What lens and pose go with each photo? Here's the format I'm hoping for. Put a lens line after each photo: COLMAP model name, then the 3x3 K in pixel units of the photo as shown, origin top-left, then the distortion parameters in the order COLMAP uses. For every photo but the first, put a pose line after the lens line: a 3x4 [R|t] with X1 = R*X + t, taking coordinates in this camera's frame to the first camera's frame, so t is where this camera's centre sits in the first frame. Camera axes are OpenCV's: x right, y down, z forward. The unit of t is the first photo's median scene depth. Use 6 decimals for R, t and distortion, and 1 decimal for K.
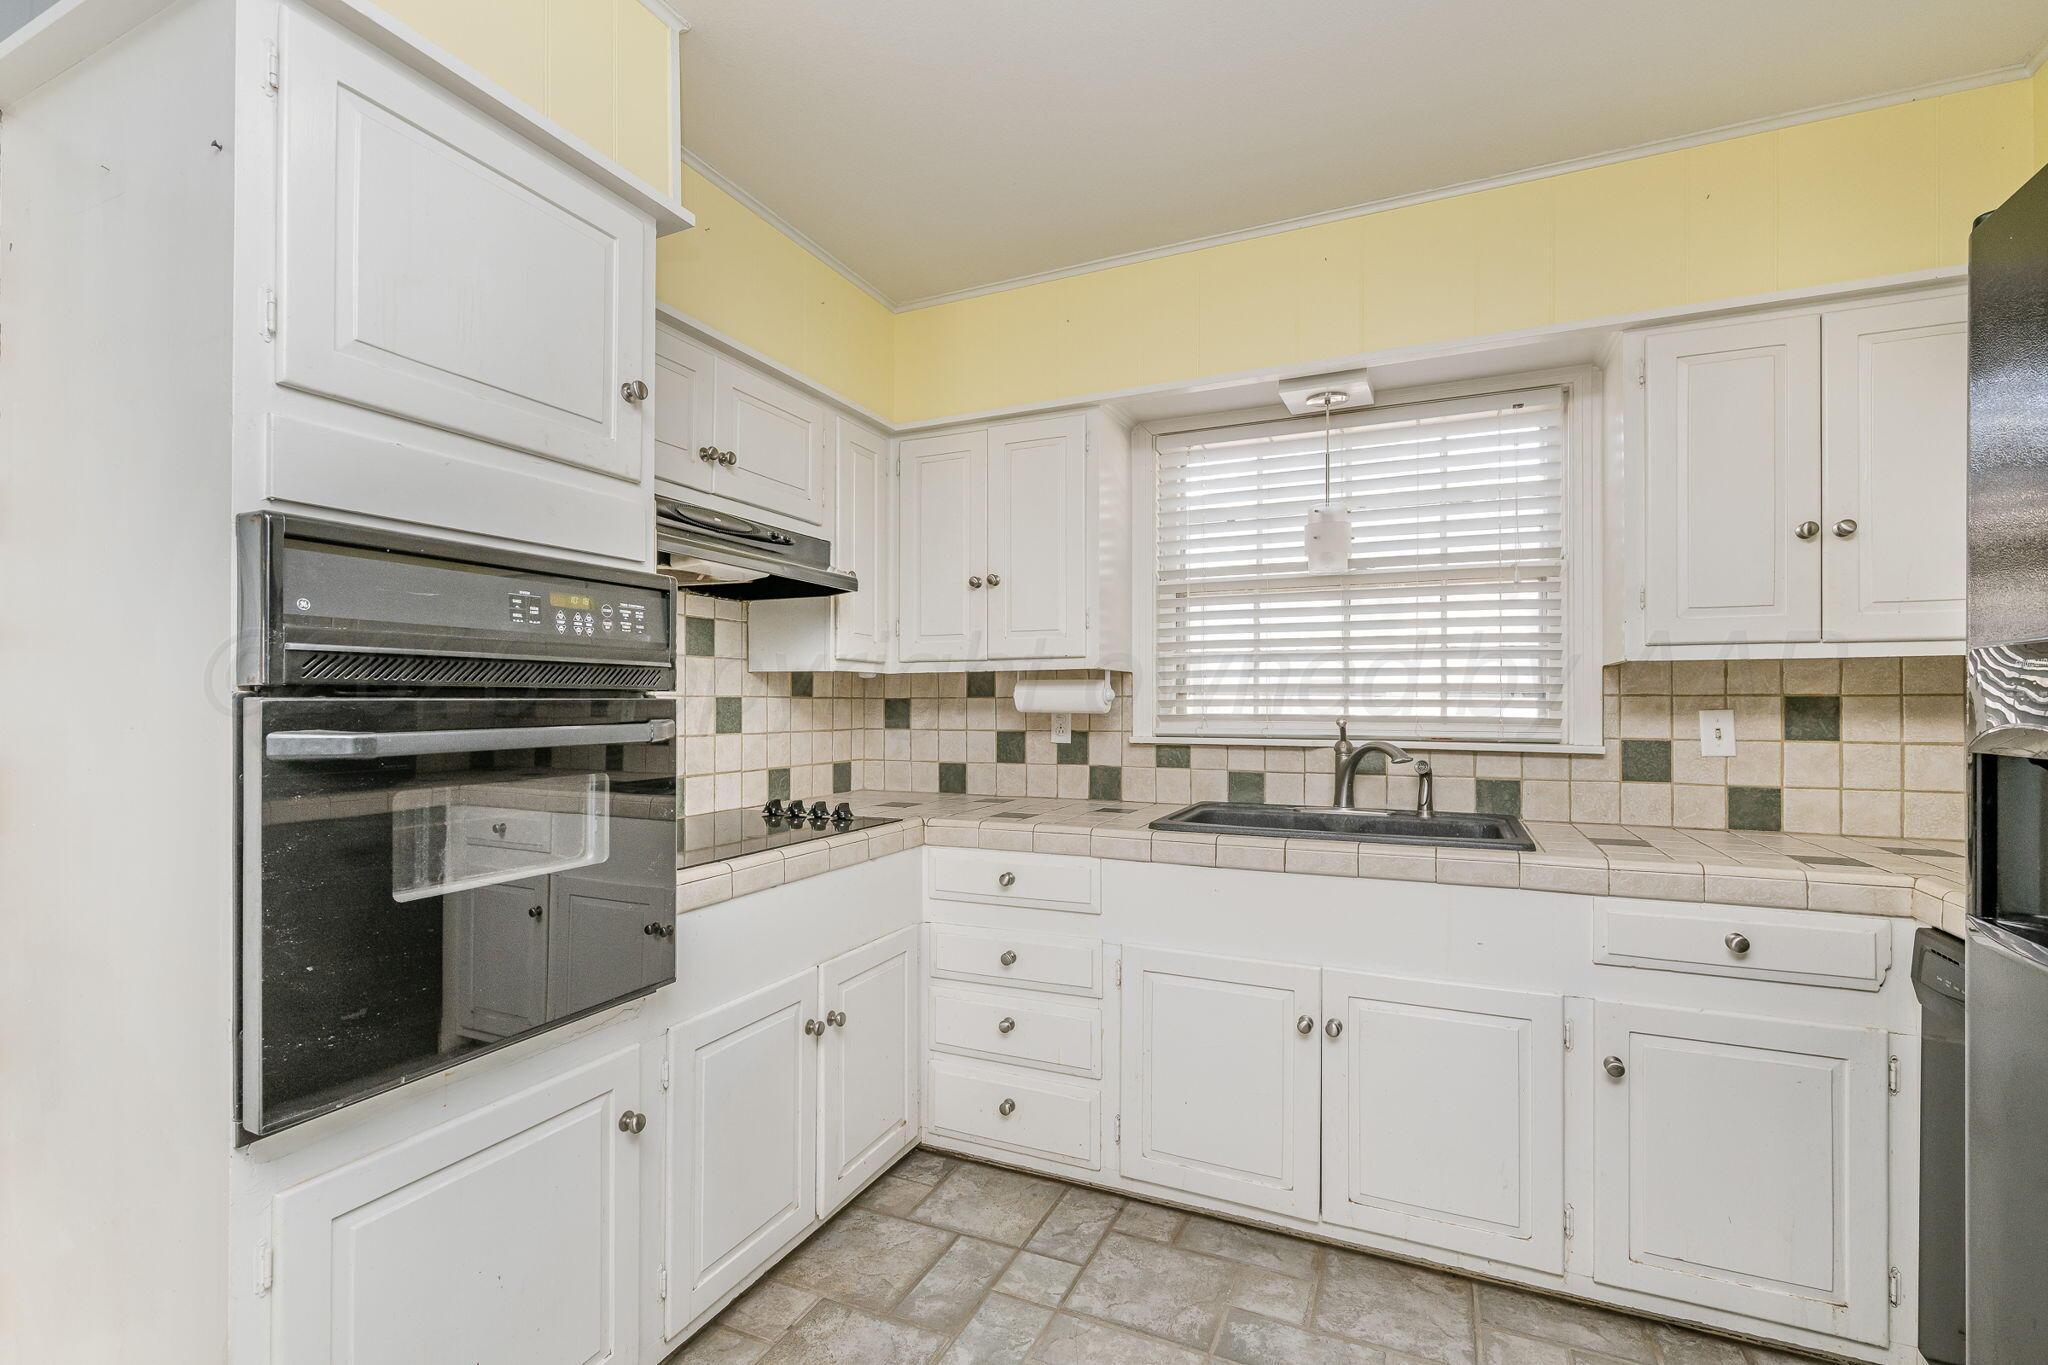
lens RADIAL K [[911.4, 0, 1030.7], [0, 911.4, 696.2], [0, 0, 1]] dist [0.005986, -0.000315]
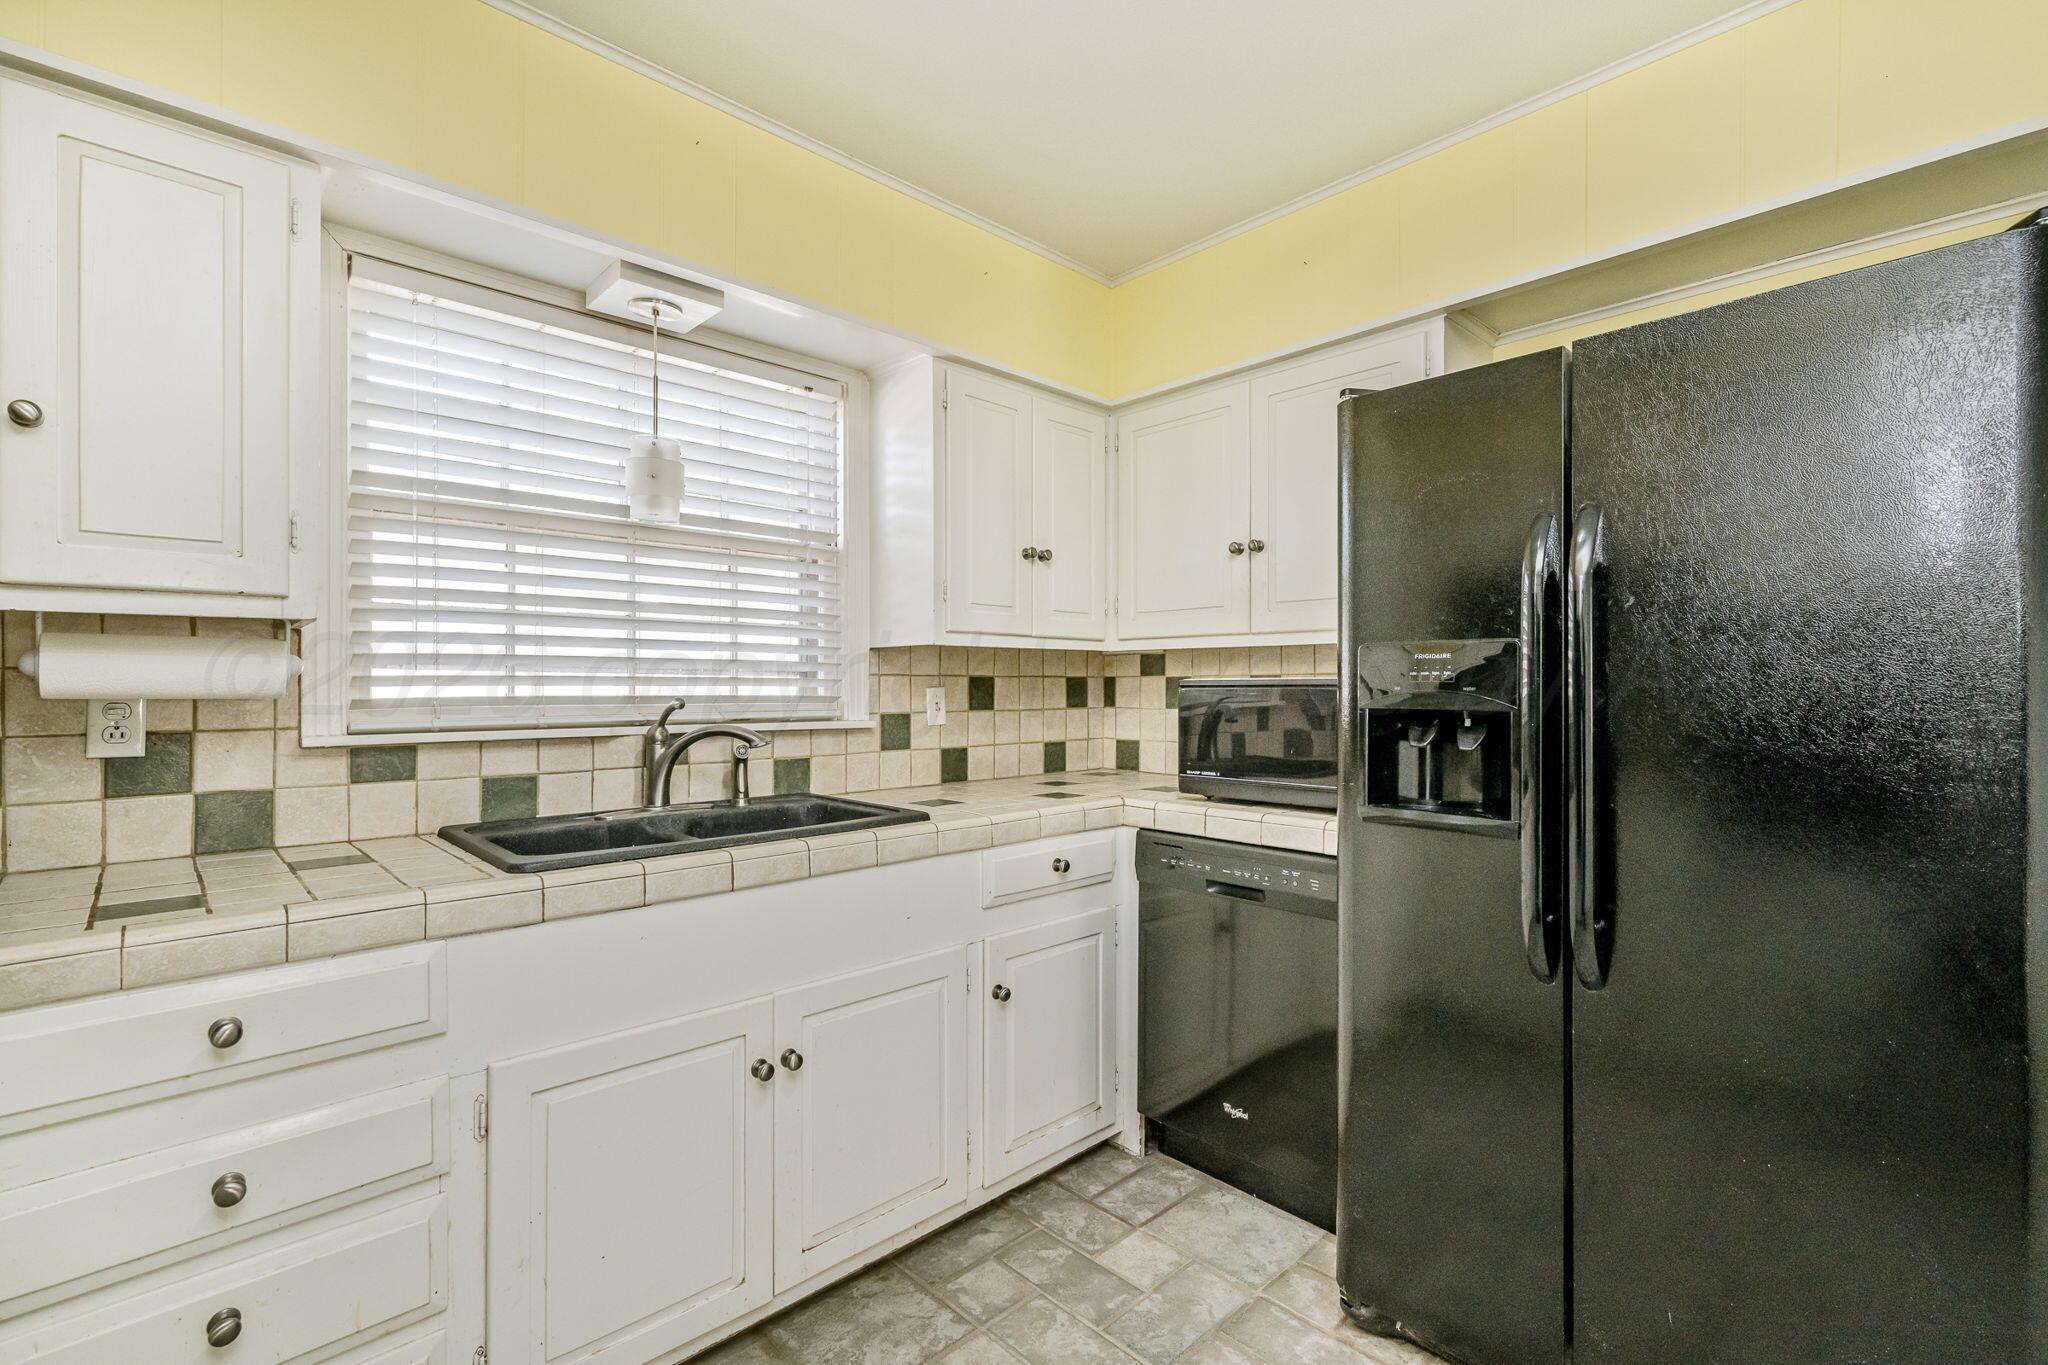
lens RADIAL K [[911.4, 0, 1035.8], [0, 911.4, 679.3], [0, 0, 1]] dist [0.005986, -0.000315]
pose [[0.375607, 0.006183, 0.926758, -0.305073], [-0.002829, 0.999981, -0.005525, 0.009731], [-0.926775, -0.000546, 0.375617, 0.379172]]
